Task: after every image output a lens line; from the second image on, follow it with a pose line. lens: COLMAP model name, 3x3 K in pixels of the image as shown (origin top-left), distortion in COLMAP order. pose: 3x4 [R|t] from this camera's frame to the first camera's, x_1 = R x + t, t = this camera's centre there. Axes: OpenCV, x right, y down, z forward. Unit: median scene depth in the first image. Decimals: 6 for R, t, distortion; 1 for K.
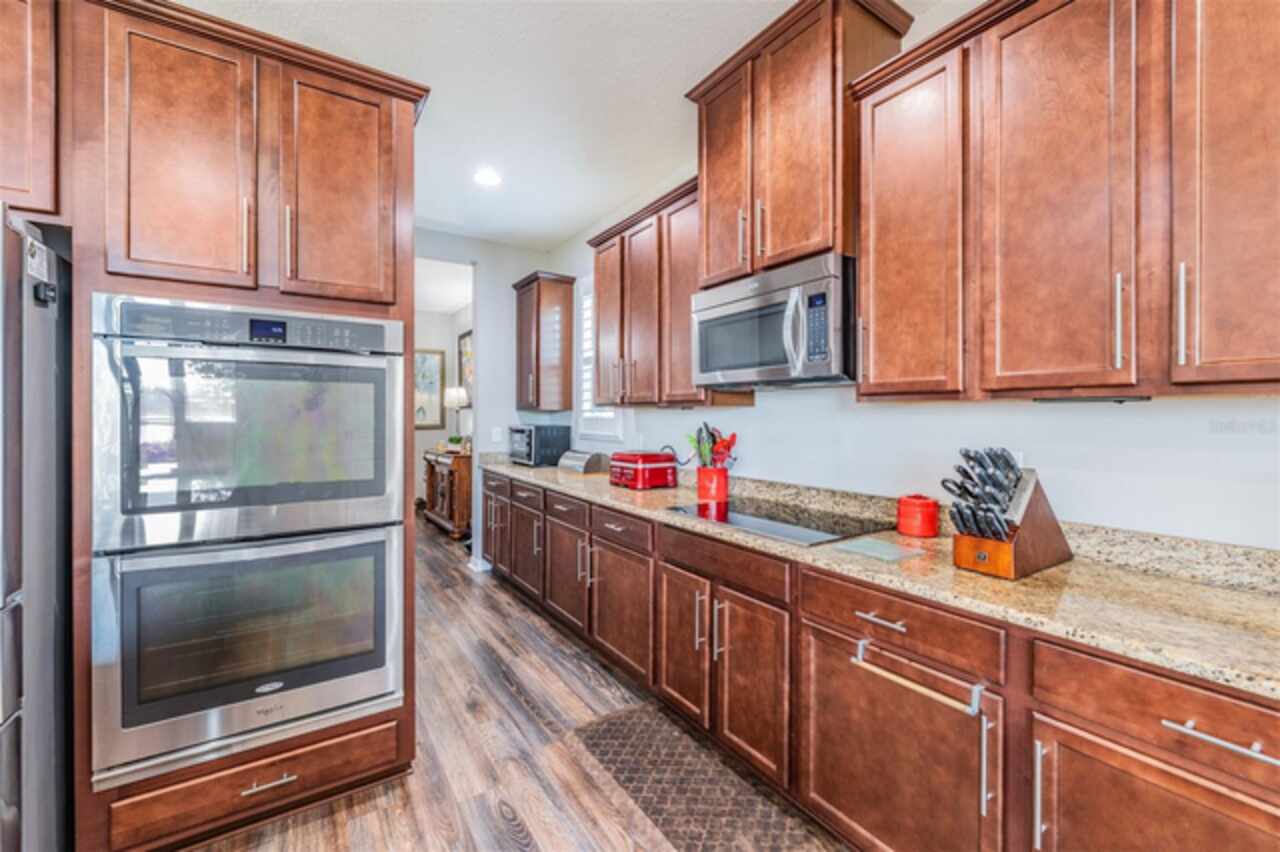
lens RADIAL K [[520.0, 0, 643.1], [0, 520.0, 419.6], [0, 0, 1]] dist [-0.000993, -0.000305]
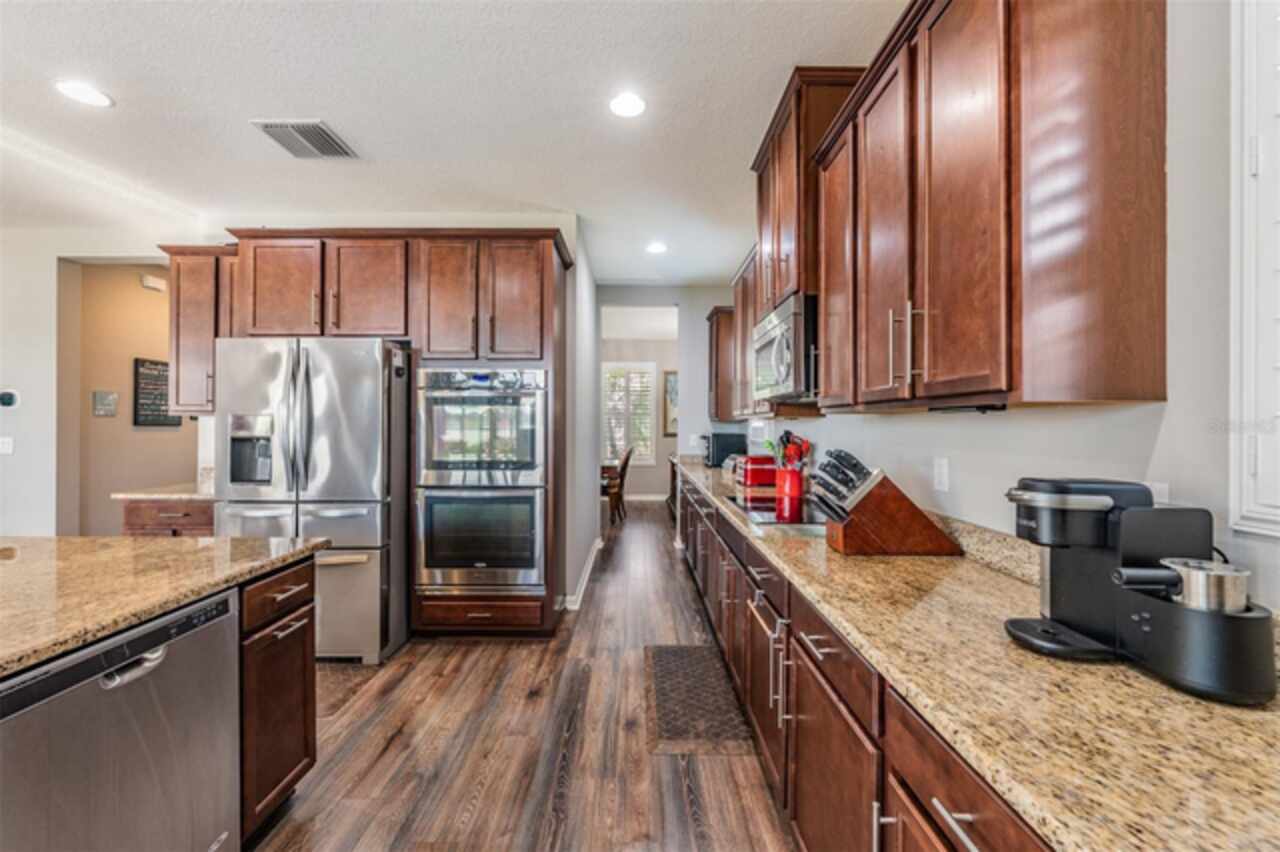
lens RADIAL K [[520.0, 0, 638.2], [0, 520.0, 425.5], [0, 0, 1]] dist [-0.000993, -0.000305]
pose [[0.828597, 0.002040, -0.559841, 0.805171], [-0.007220, 0.999949, -0.007042, 0.007603], [0.559798, 0.009877, 0.828570, -0.261352]]
